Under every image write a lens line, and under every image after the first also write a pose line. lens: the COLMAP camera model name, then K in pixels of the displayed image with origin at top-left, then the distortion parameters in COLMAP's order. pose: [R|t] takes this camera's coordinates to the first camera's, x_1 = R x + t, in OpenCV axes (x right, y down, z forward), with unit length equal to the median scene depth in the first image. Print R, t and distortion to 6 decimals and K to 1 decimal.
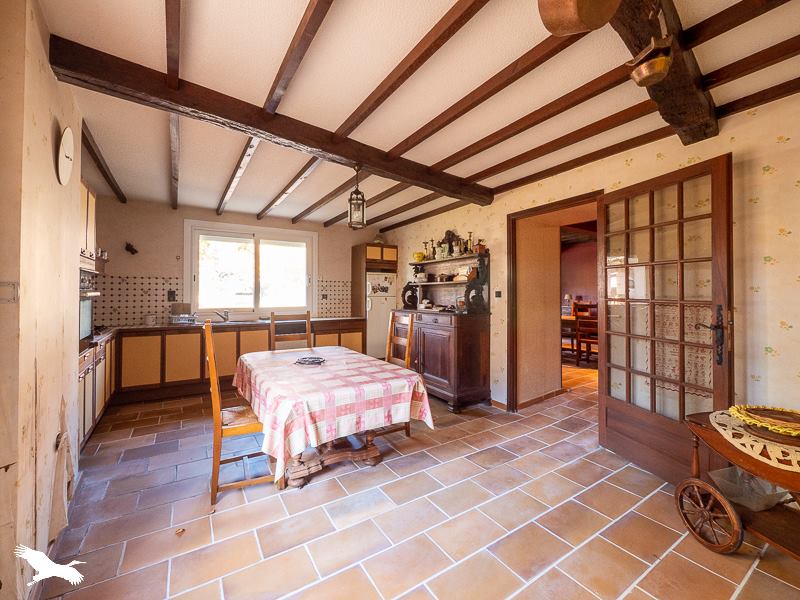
lens RADIAL K [[337.9, 0, 398.7], [0, 337.9, 289.1], [0, 0, 1]] dist [-0.002922, 0.000664]
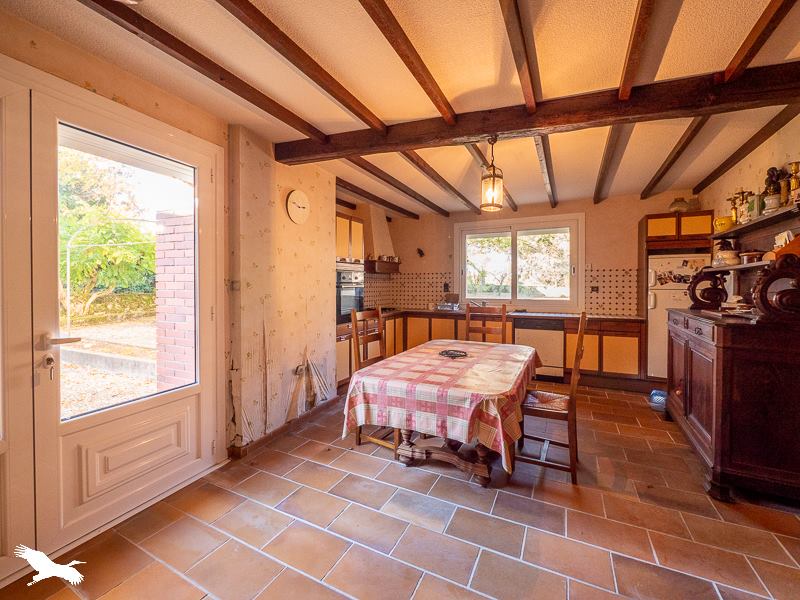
lens RADIAL K [[337.9, 0, 398.7], [0, 337.9, 289.1], [0, 0, 1]] dist [-0.002922, 0.000664]
pose [[0.509832, 0.008149, -0.860235, 0.411739], [0.013868, 0.999747, 0.017690, 0.001743], [0.860162, -0.020949, 0.509590, 0.289451]]
